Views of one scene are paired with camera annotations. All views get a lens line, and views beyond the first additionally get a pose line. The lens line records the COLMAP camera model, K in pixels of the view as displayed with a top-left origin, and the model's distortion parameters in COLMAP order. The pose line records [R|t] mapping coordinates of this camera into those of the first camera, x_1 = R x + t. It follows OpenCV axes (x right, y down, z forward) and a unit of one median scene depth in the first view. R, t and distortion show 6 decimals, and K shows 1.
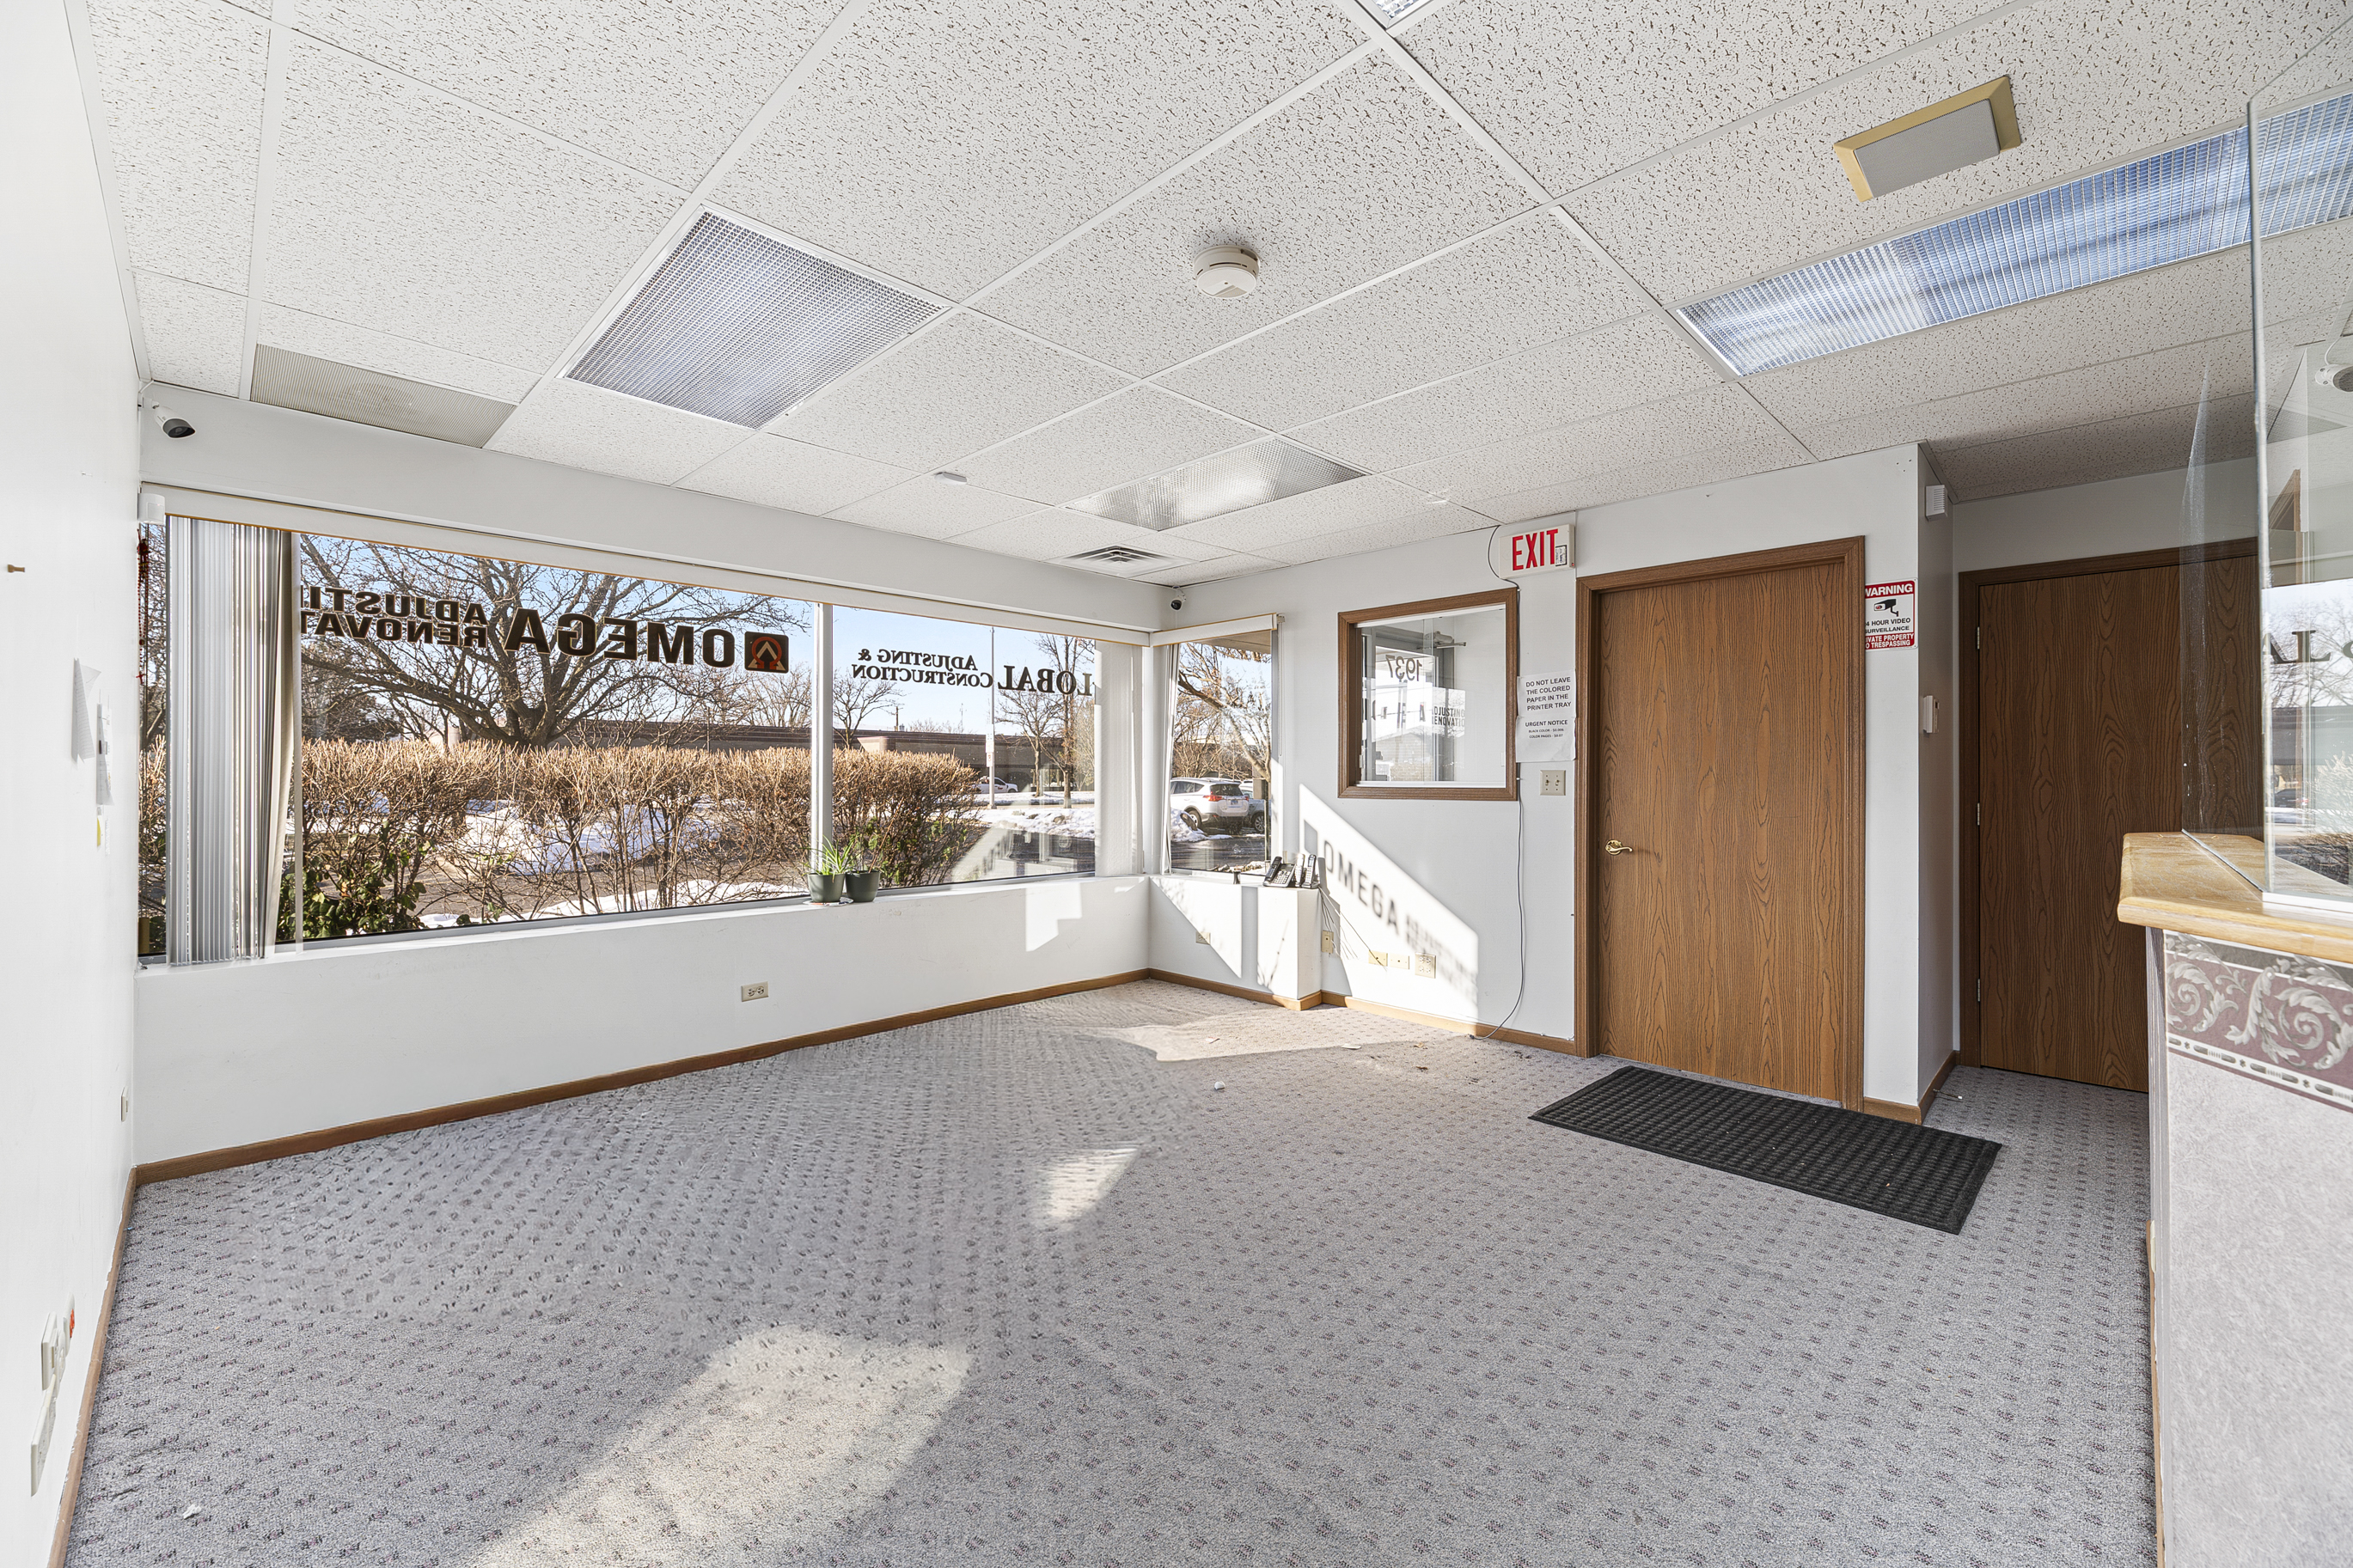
lens RADIAL K [[951.2, 0, 1187.6], [0, 951.2, 779.5], [0, 0, 1]] dist [0.000263, 0.000035]
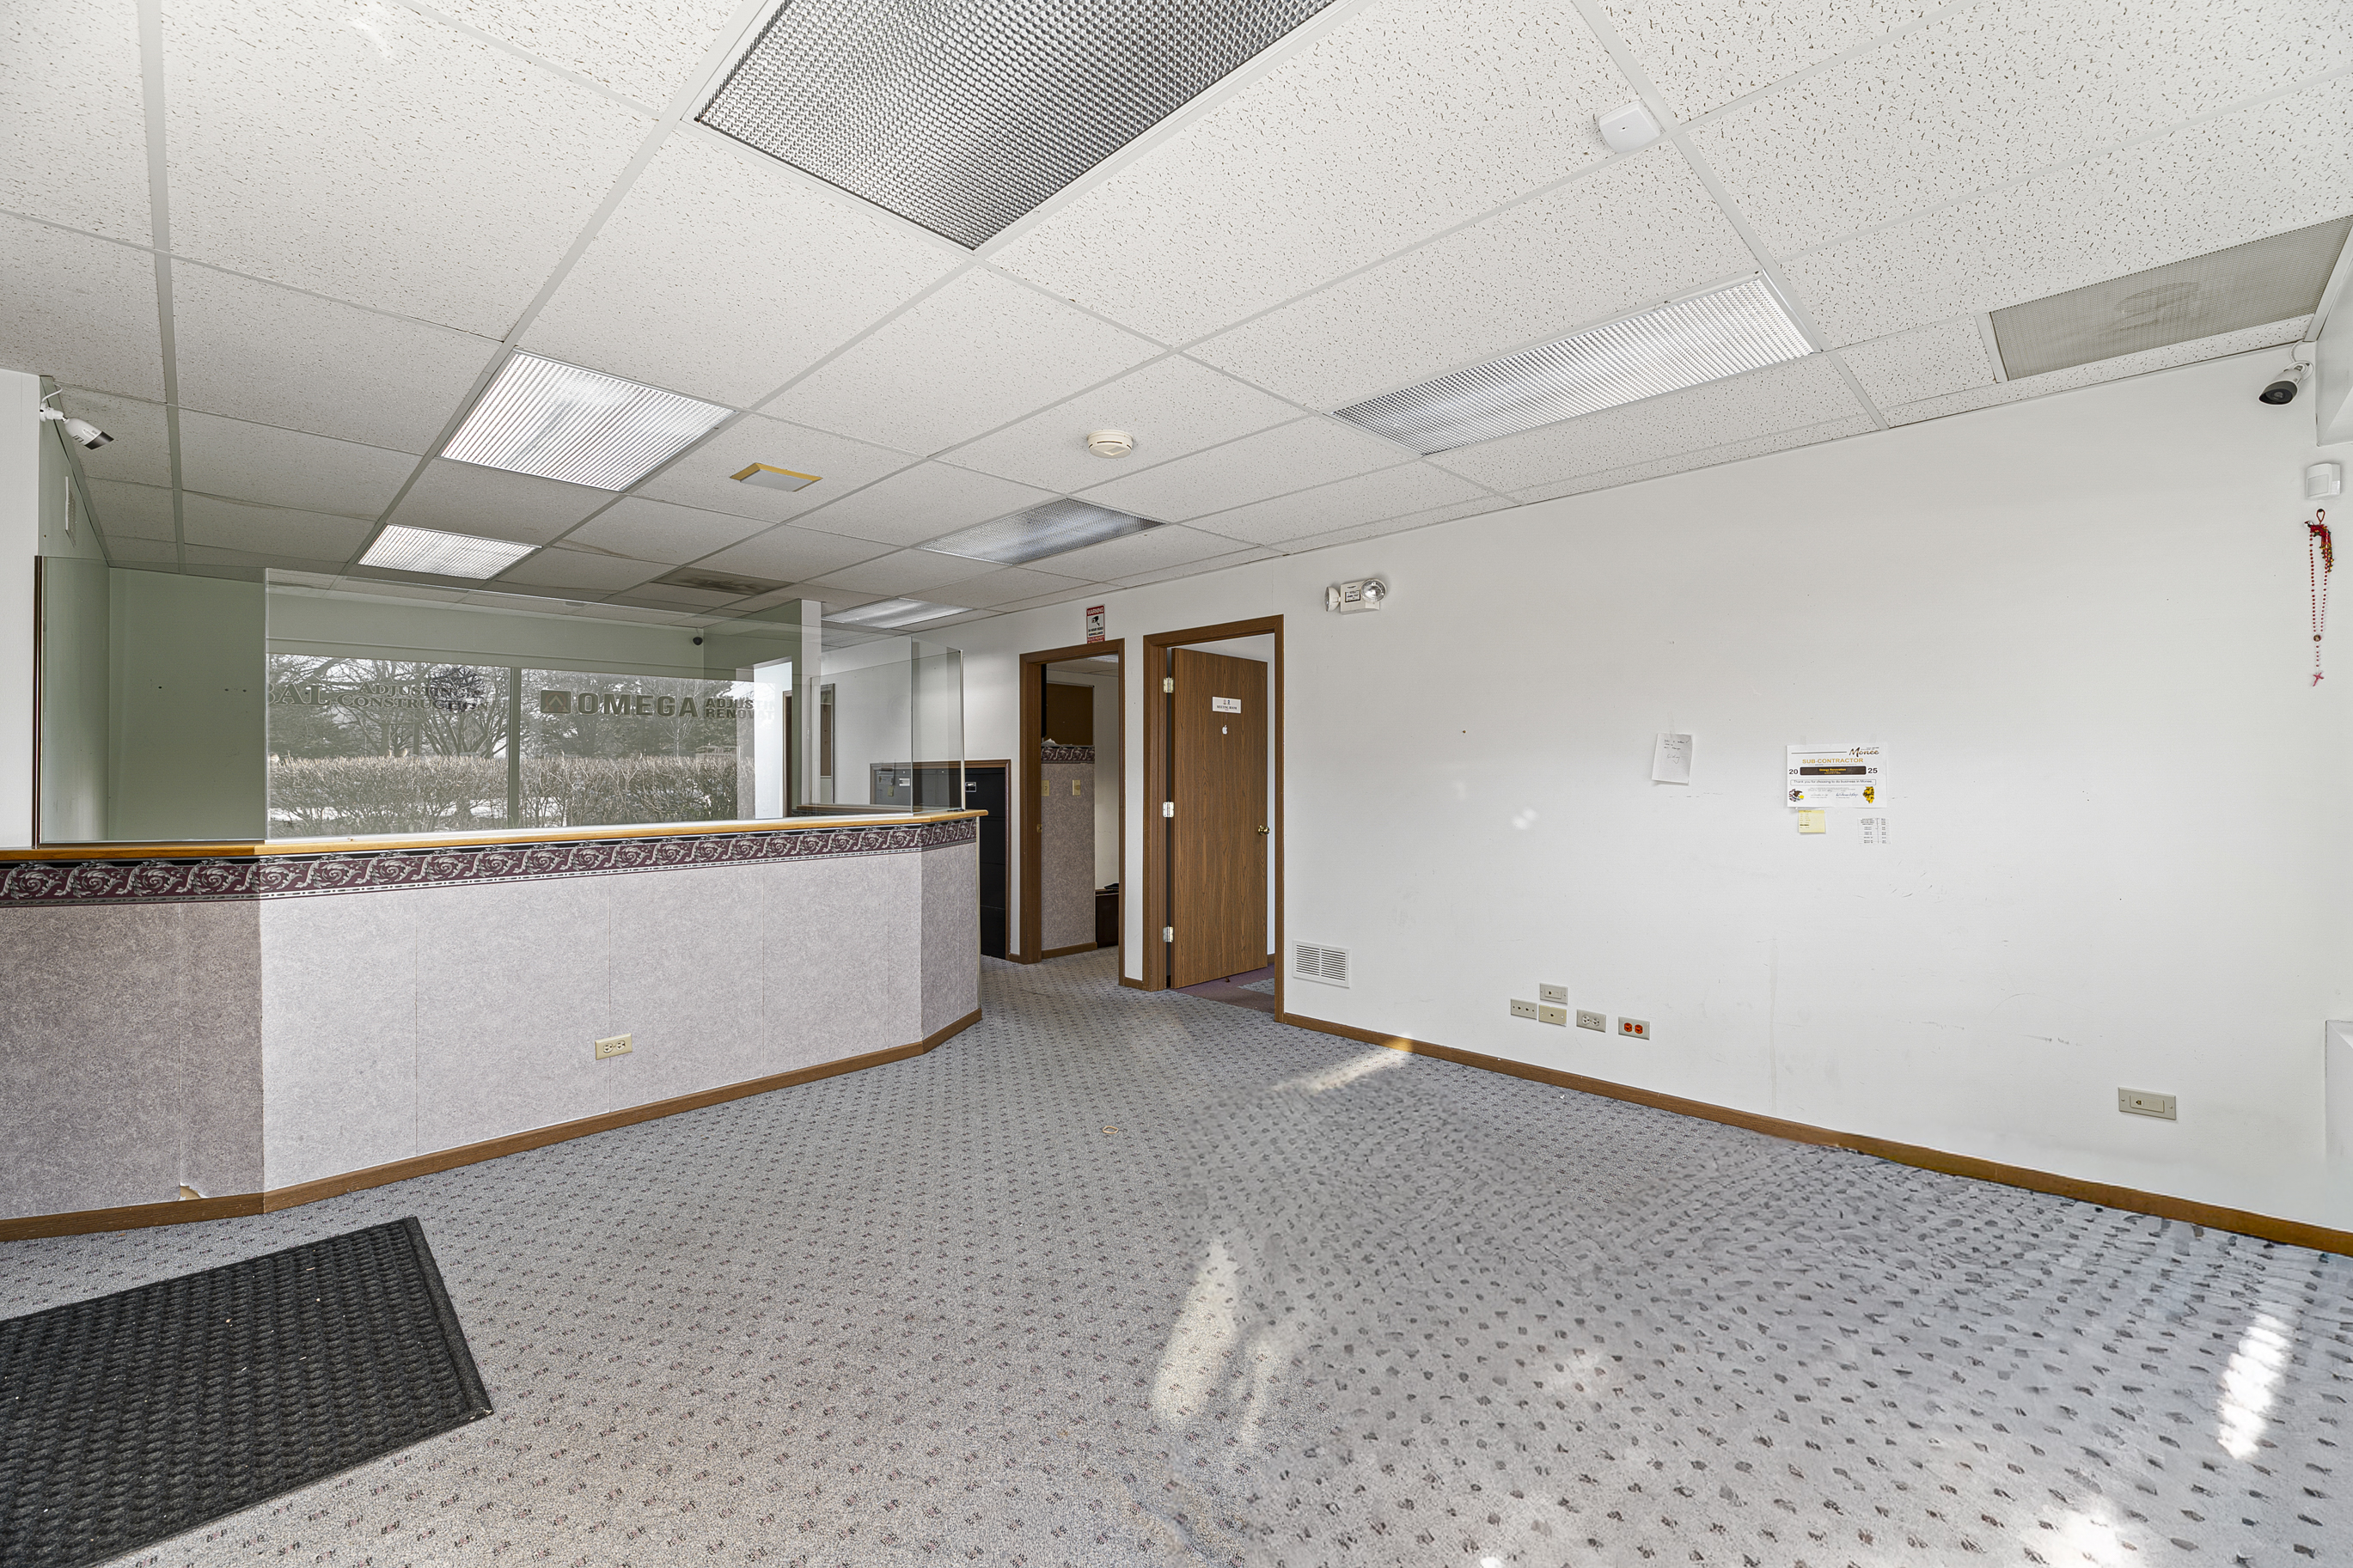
lens RADIAL K [[951.2, 0, 1182.1], [0, 951.2, 779.2], [0, 0, 1]] dist [0.000263, 0.000035]
pose [[-0.999972, -0.000584, -0.007414, -0.029619], [-0.000560, 0.999995, -0.003251, -0.009178], [0.007416, -0.003246, -0.999967, 1.254178]]
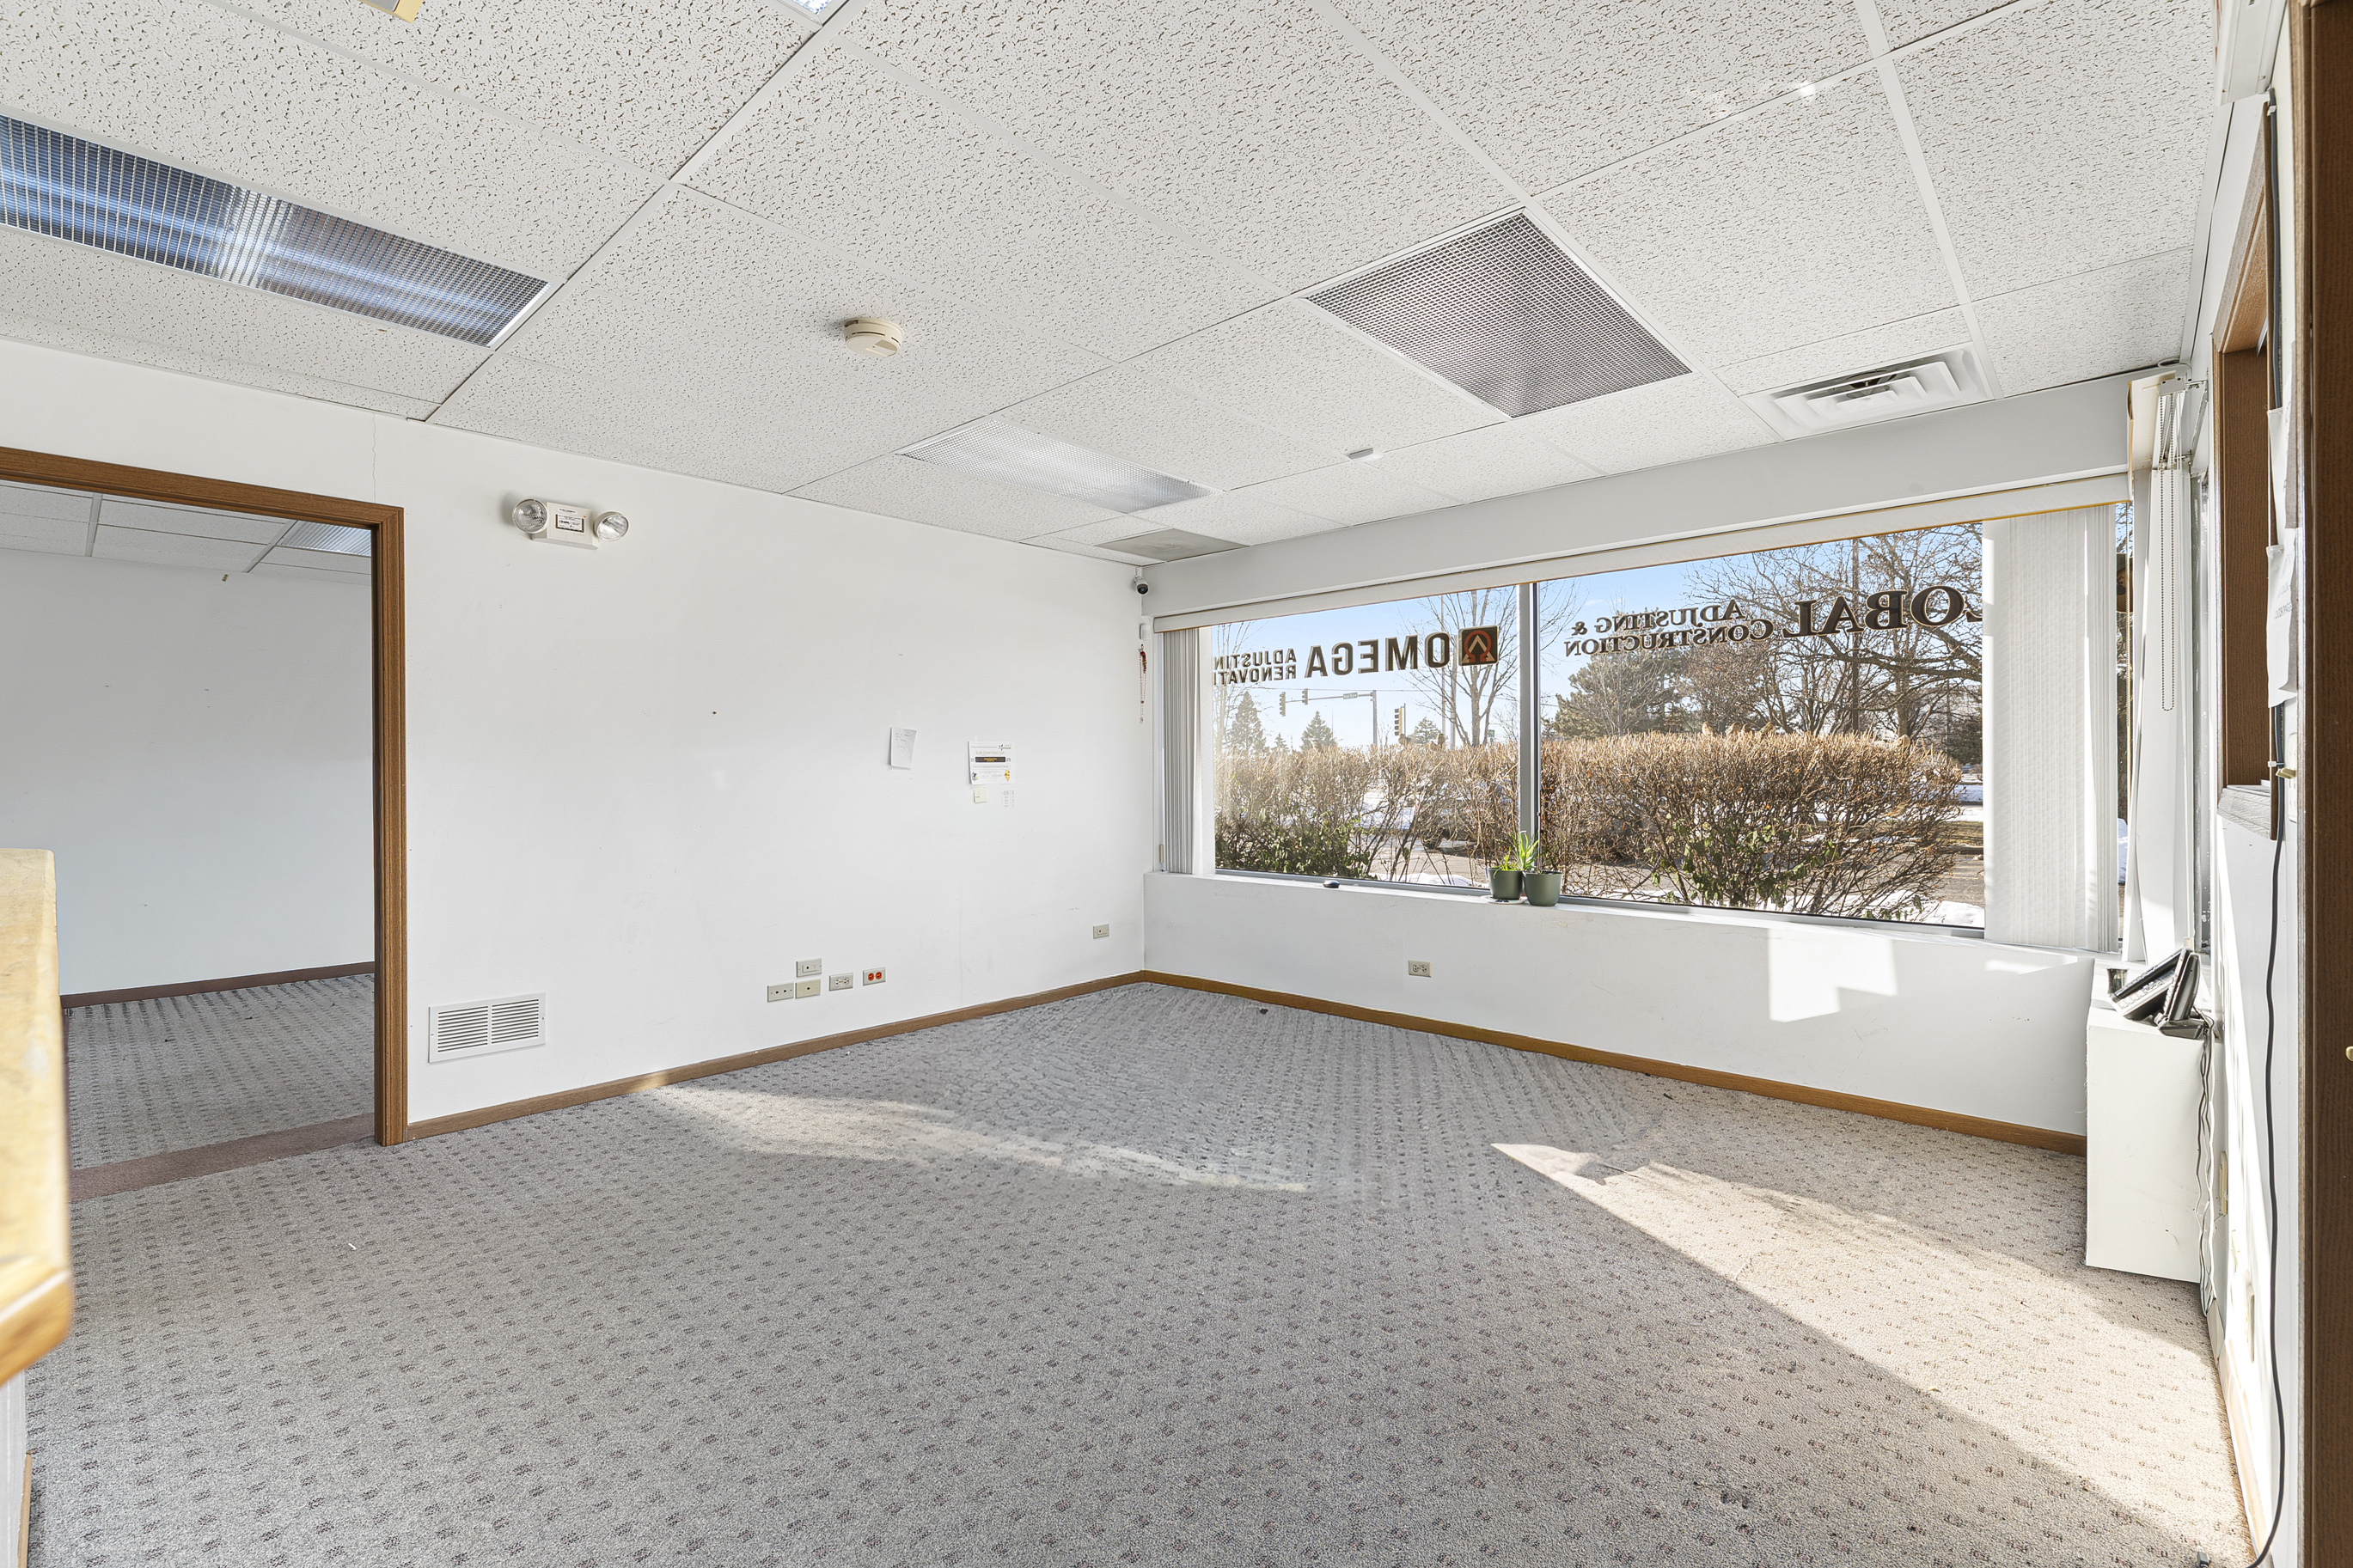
lens RADIAL K [[1022.8, 0, 1190.3], [0, 1022.8, 778.4], [0, 0, 1]] dist [0.010941, -0.000088]
pose [[0.038679, 0.004858, -0.999240, 0.671633], [0.008742, 0.999948, 0.005200, -0.000518], [0.999213, -0.008937, 0.038635, 0.681774]]
